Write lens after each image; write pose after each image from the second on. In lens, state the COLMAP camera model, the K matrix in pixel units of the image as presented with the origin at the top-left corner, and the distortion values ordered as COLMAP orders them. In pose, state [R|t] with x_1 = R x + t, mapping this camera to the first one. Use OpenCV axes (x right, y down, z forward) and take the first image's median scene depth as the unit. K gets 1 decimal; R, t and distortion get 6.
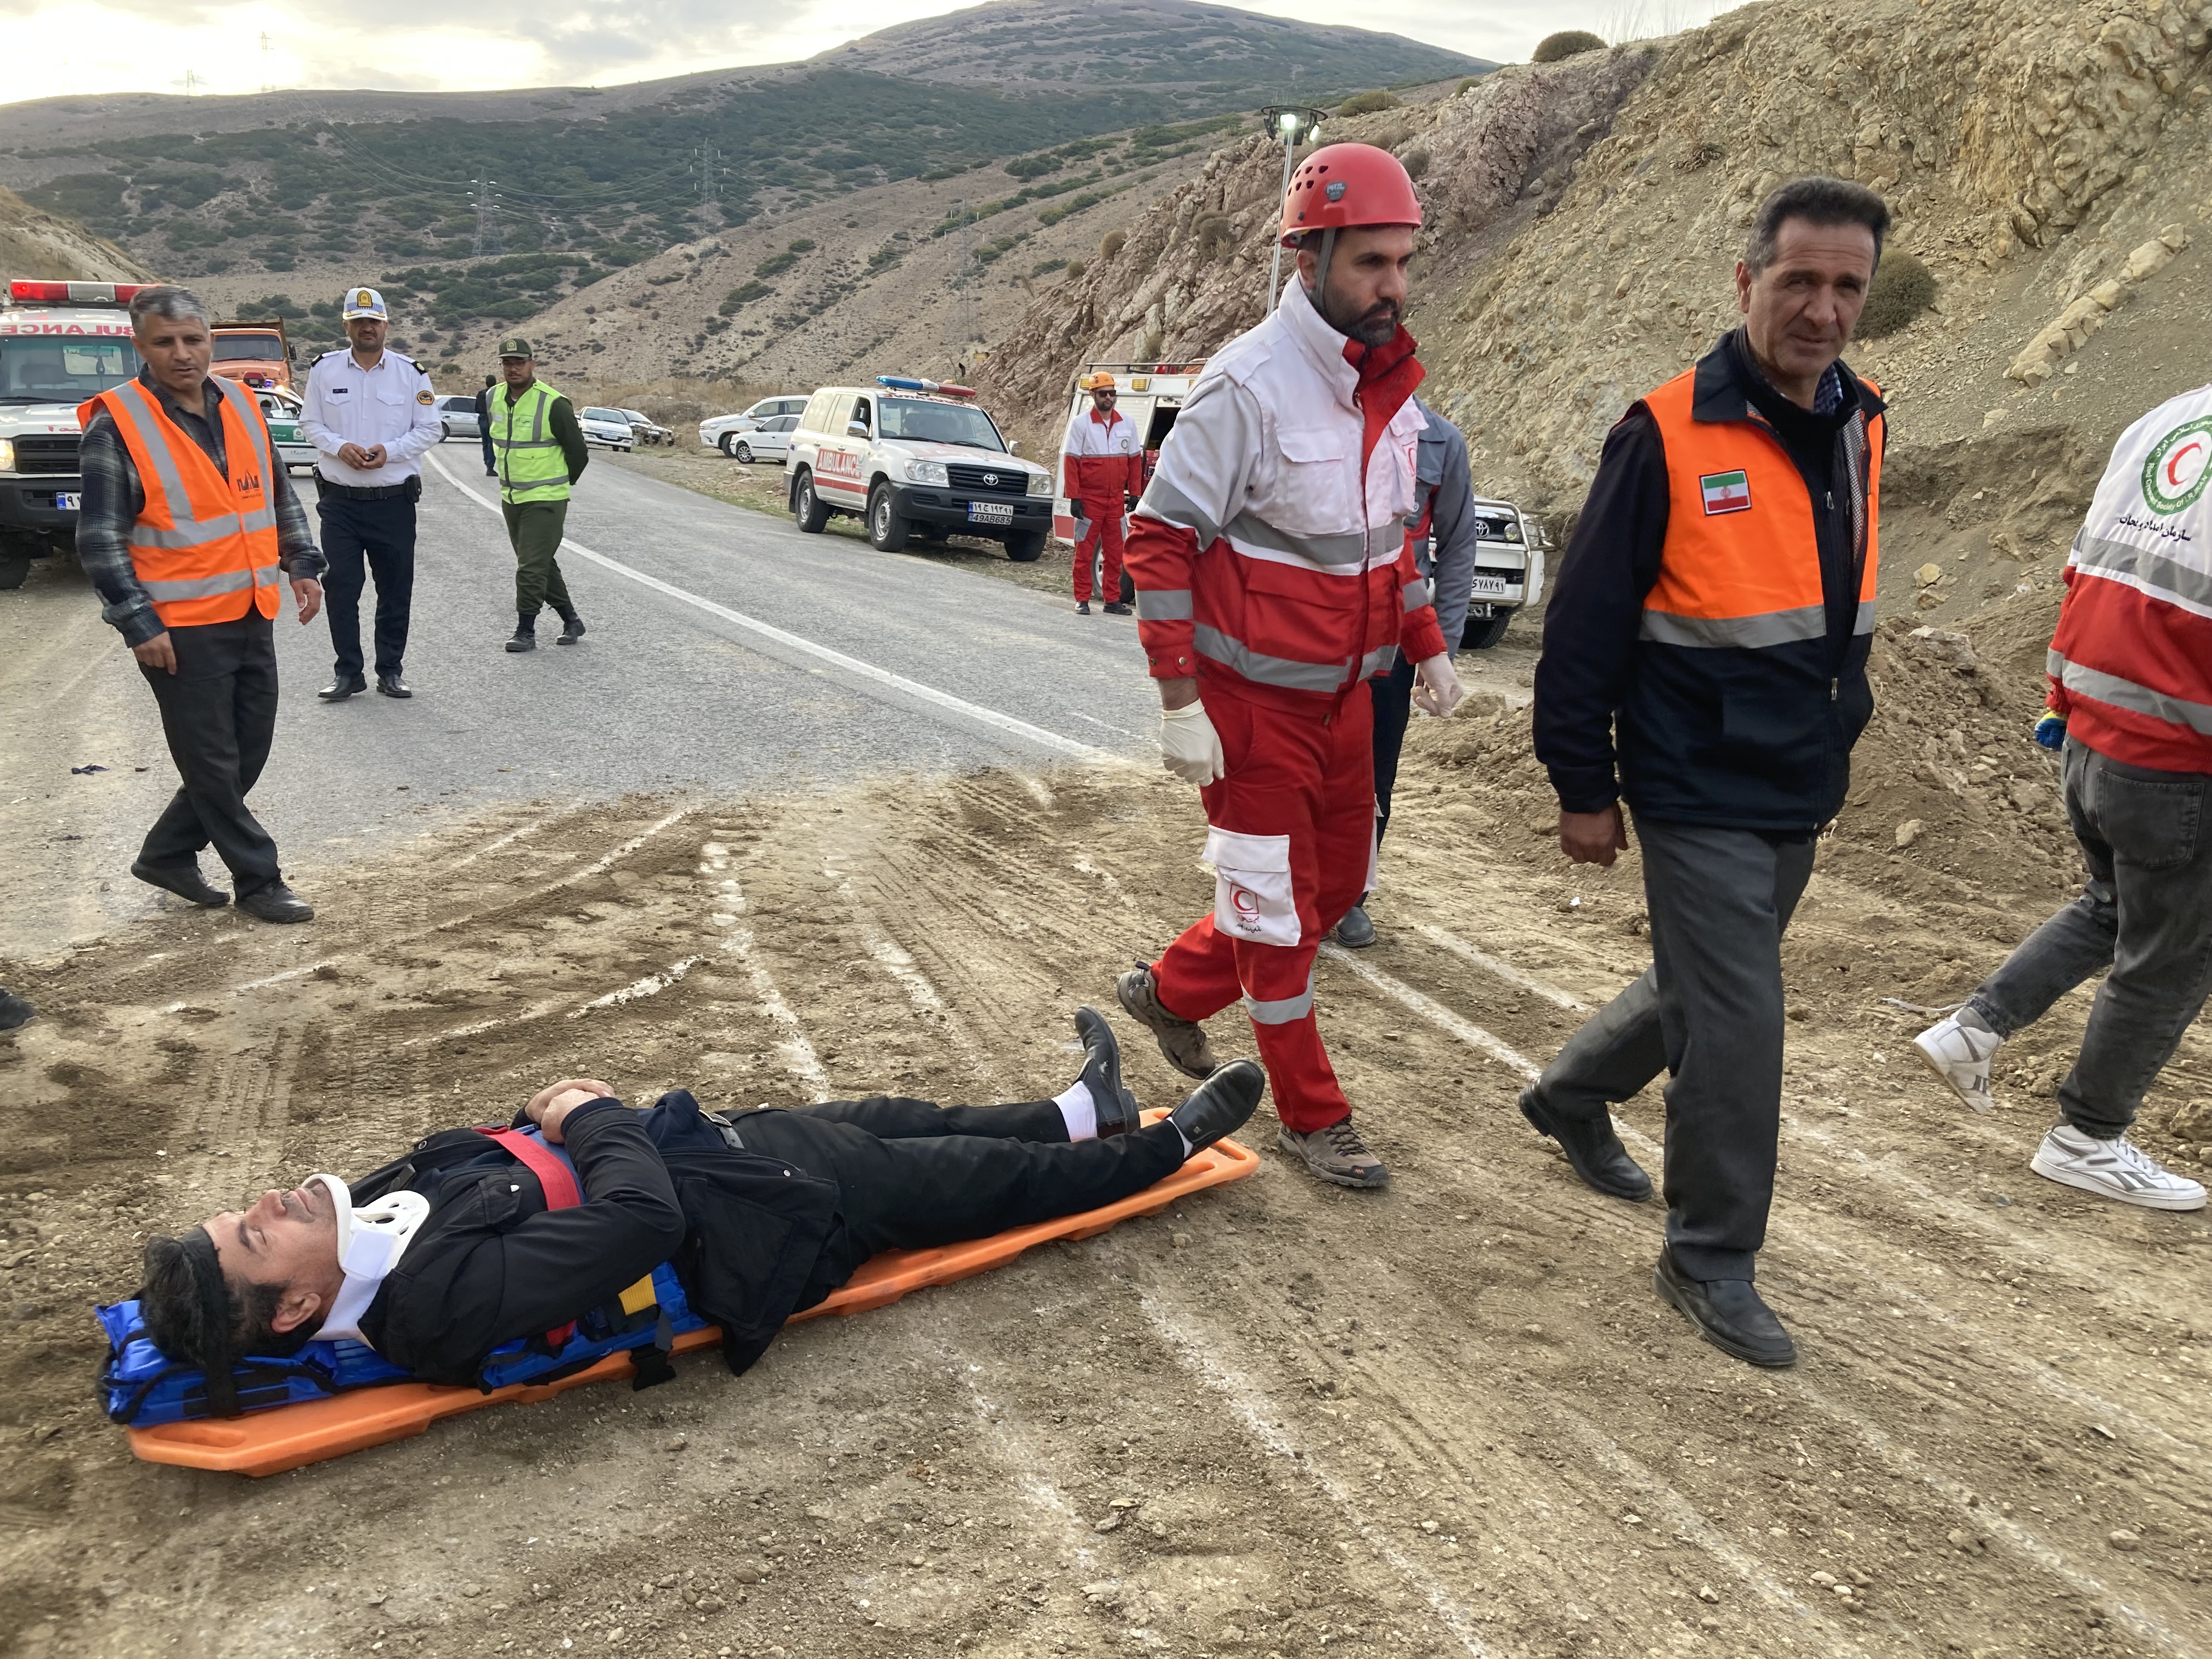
lens RADIAL K [[1814.3, 0, 1127.9], [0, 1814.3, 838.2], [0, 0, 1]] dist [0.022100, -0.015461]
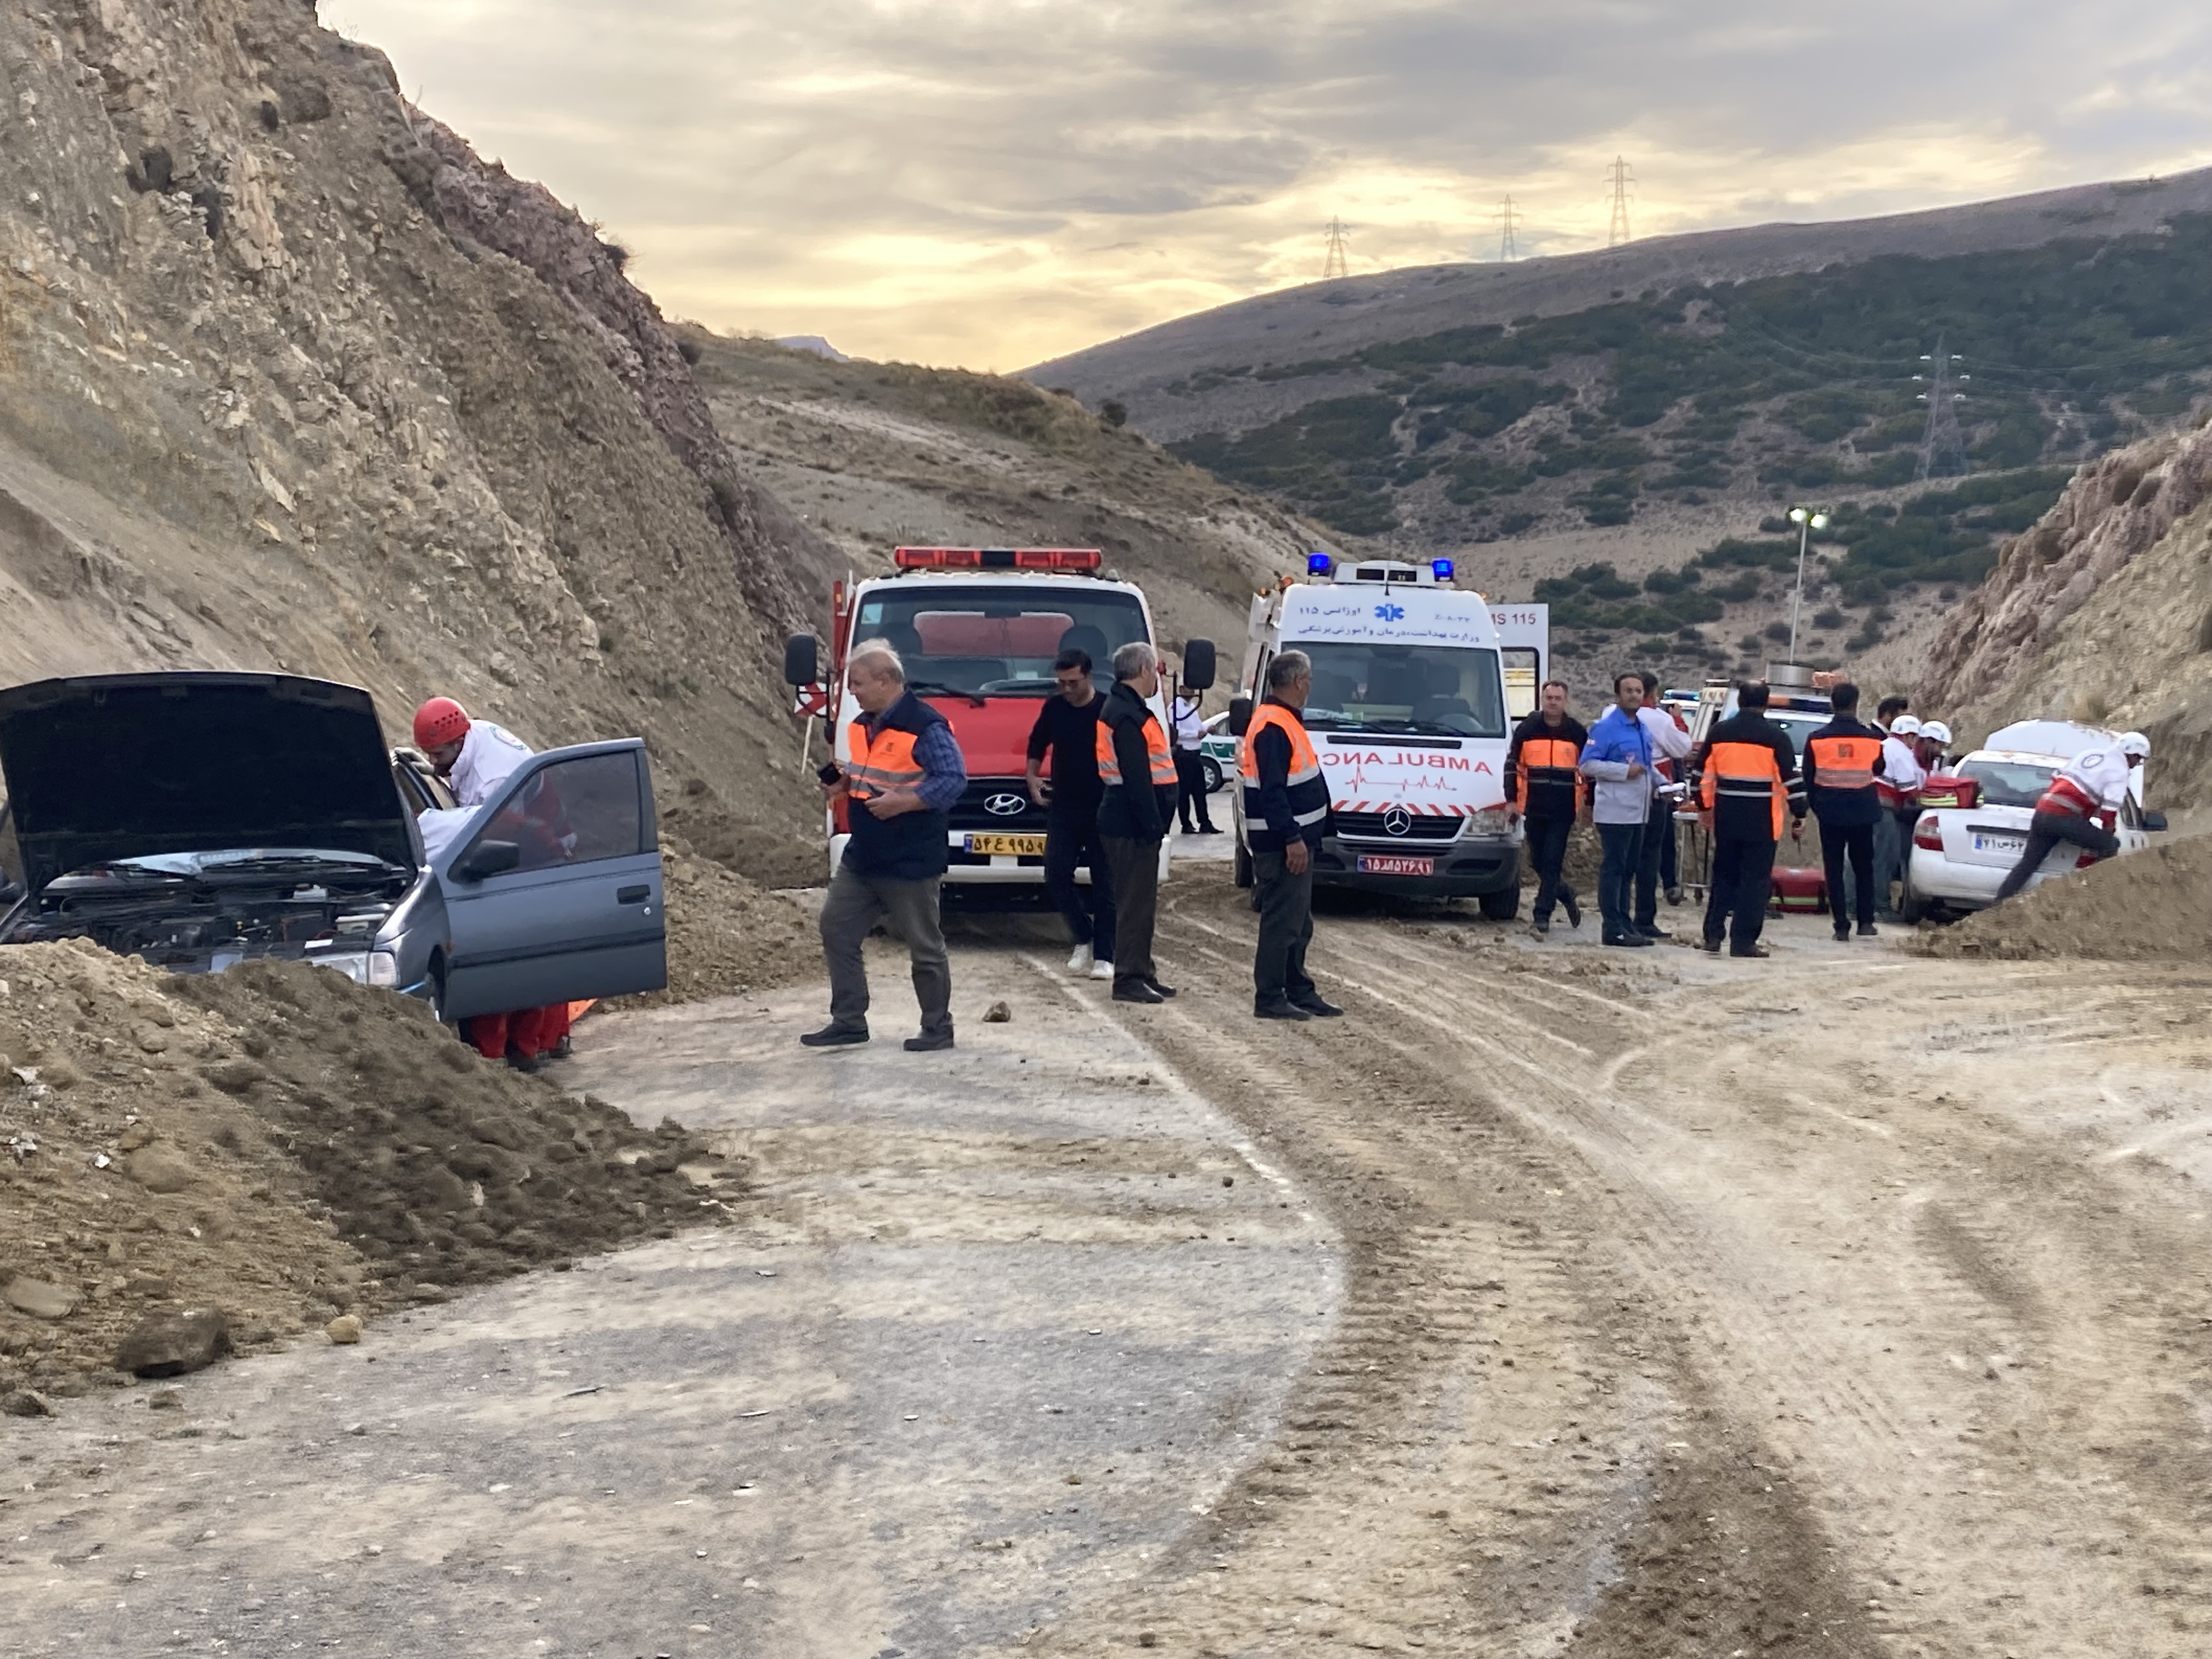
lens RADIAL K [[3414.2, 0, 1095.3], [0, 3414.2, 818.5], [0, 0, 1]] dist [0.067240, 0.000000]
pose [[0.841142, -0.004731, -0.540794, 0.635851], [-0.106562, 0.978908, -0.174308, 0.226674], [0.530212, 0.204246, 0.822897, -0.887112]]
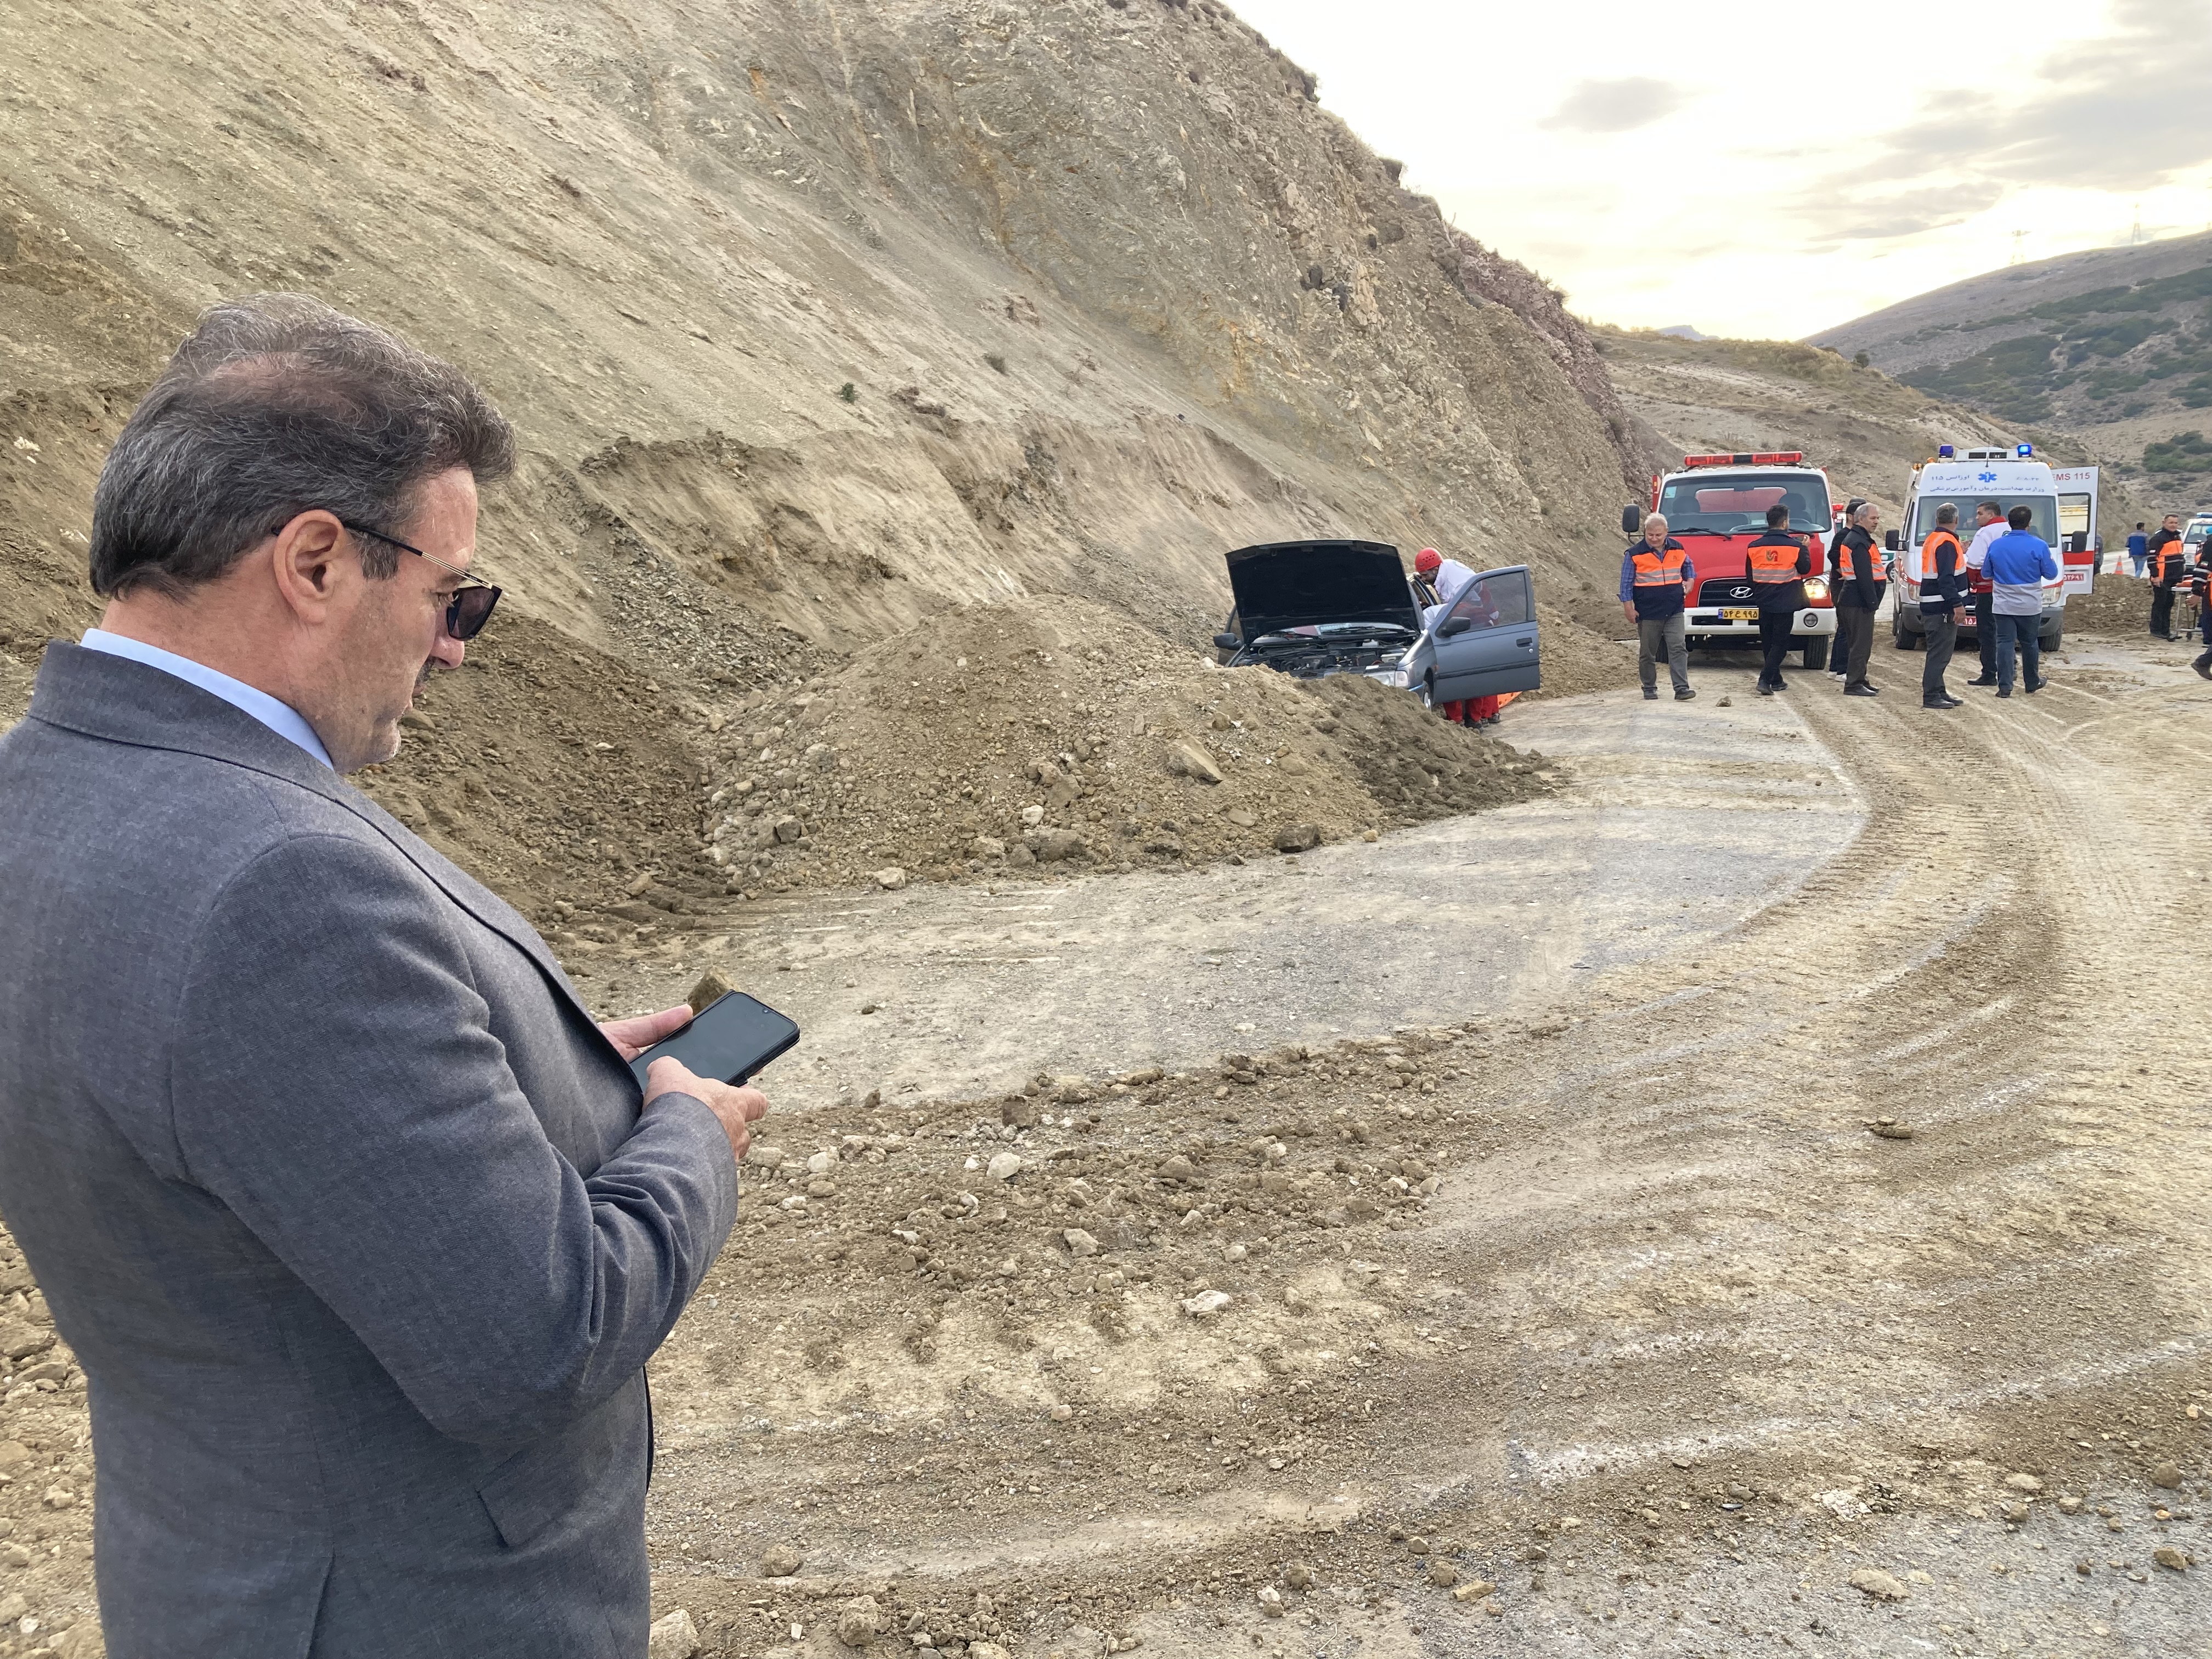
lens RADIAL K [[1814.3, 0, 1120.1], [0, 1814.3, 814.1], [0, 0, 1]] dist [0.022100, -0.015461]
pose [[0.581037, 0.073351, -0.810565, 0.703445], [-0.144129, 0.989463, -0.013776, 0.236403], [0.801013, 0.124830, 0.585487, -0.931091]]
